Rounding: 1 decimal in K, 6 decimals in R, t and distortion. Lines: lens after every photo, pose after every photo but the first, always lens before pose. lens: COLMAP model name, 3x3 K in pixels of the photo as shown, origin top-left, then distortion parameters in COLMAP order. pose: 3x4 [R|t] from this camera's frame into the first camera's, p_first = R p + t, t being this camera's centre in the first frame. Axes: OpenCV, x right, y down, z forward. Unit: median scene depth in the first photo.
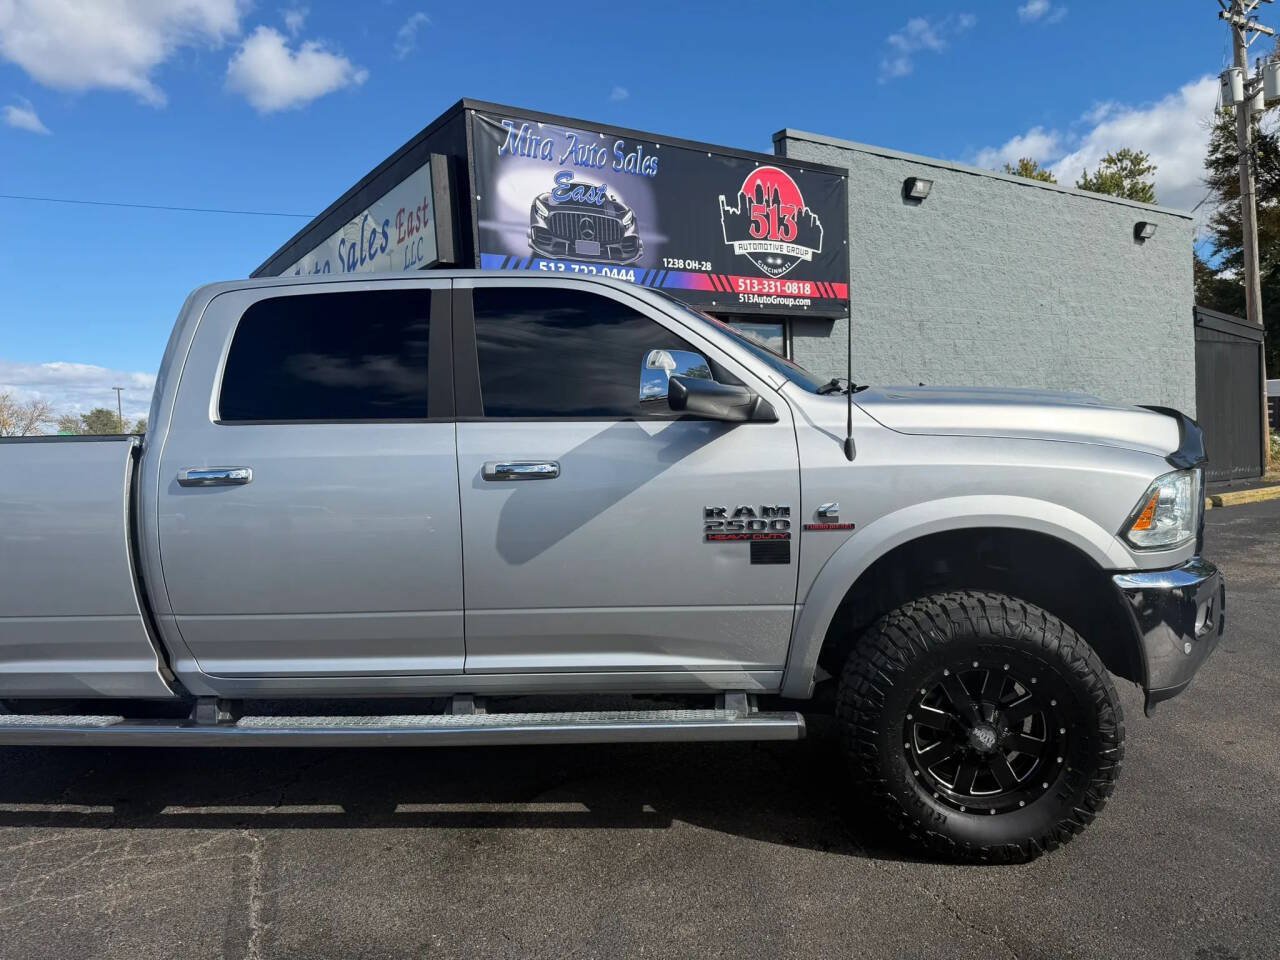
lens RADIAL K [[911.2, 0, 650.7], [0, 911.2, 493.5], [0, 0, 1]] dist [0.033393, -0.036582]
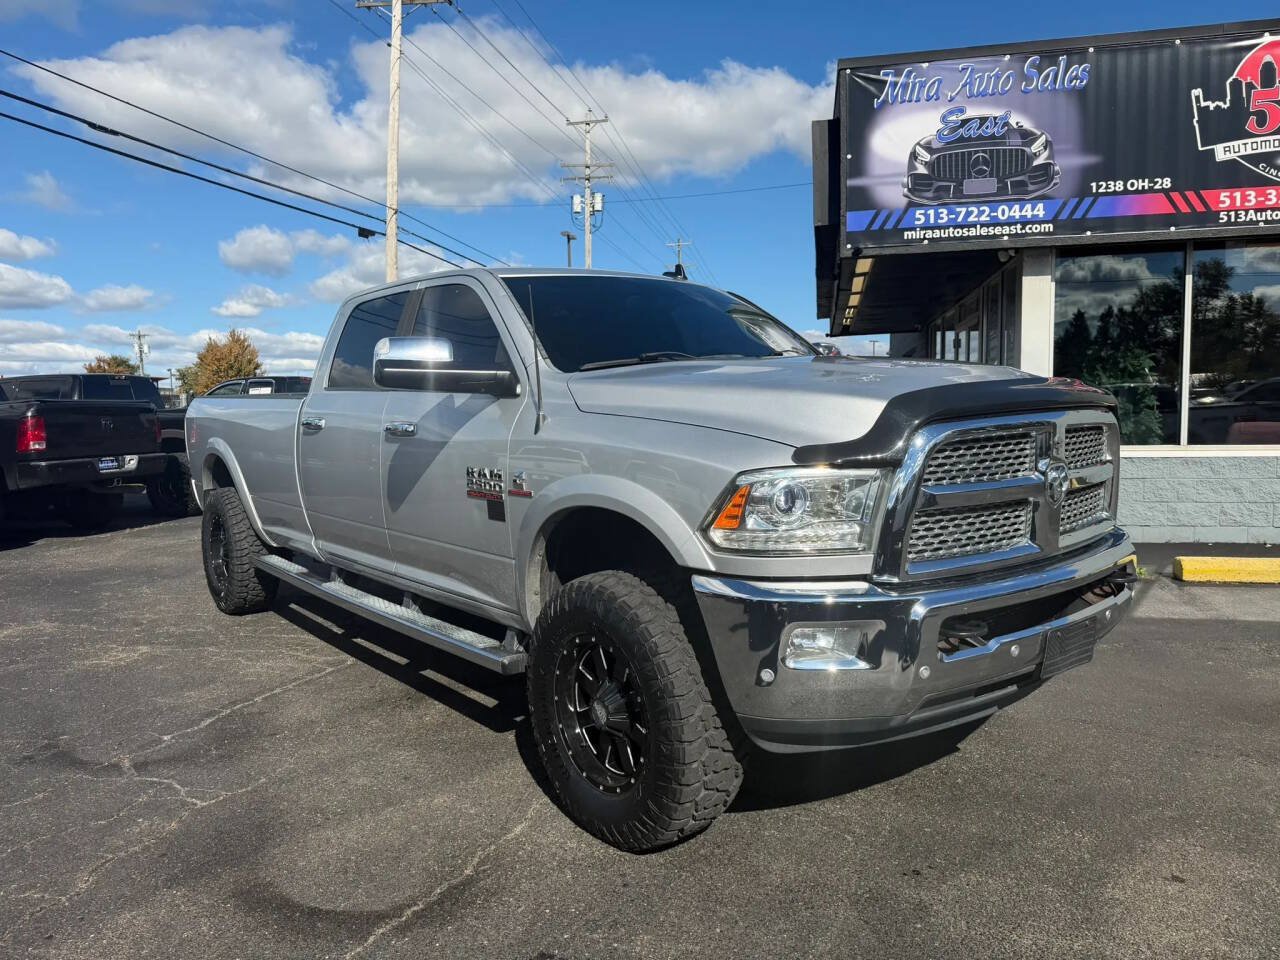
lens RADIAL K [[911.2, 0, 620.5], [0, 911.2, 471.5], [0, 0, 1]] dist [0.033393, -0.036582]
pose [[0.686951, 0.081617, -0.722106, 0.367753], [-0.054983, 0.996662, 0.060342, -0.021548], [0.724620, -0.001749, 0.689146, 0.109766]]
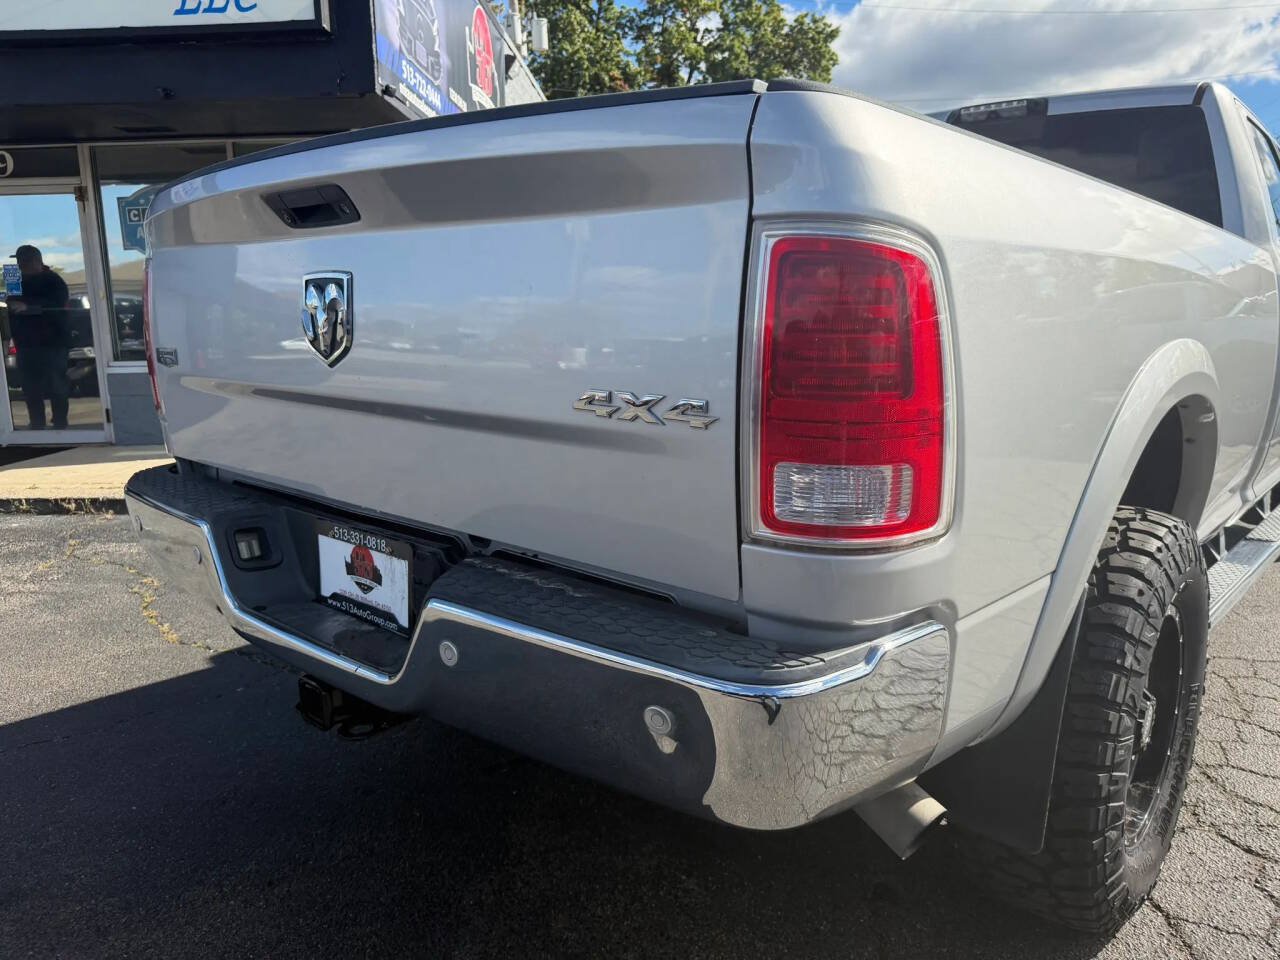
lens RADIAL K [[911.2, 0, 646.9], [0, 911.2, 474.8], [0, 0, 1]] dist [0.033393, -0.036582]
pose [[0.597422, -0.103609, 0.795206, -0.621964], [0.036197, 0.994092, 0.102328, 0.019243], [-0.801110, -0.032348, 0.597642, 0.355286]]
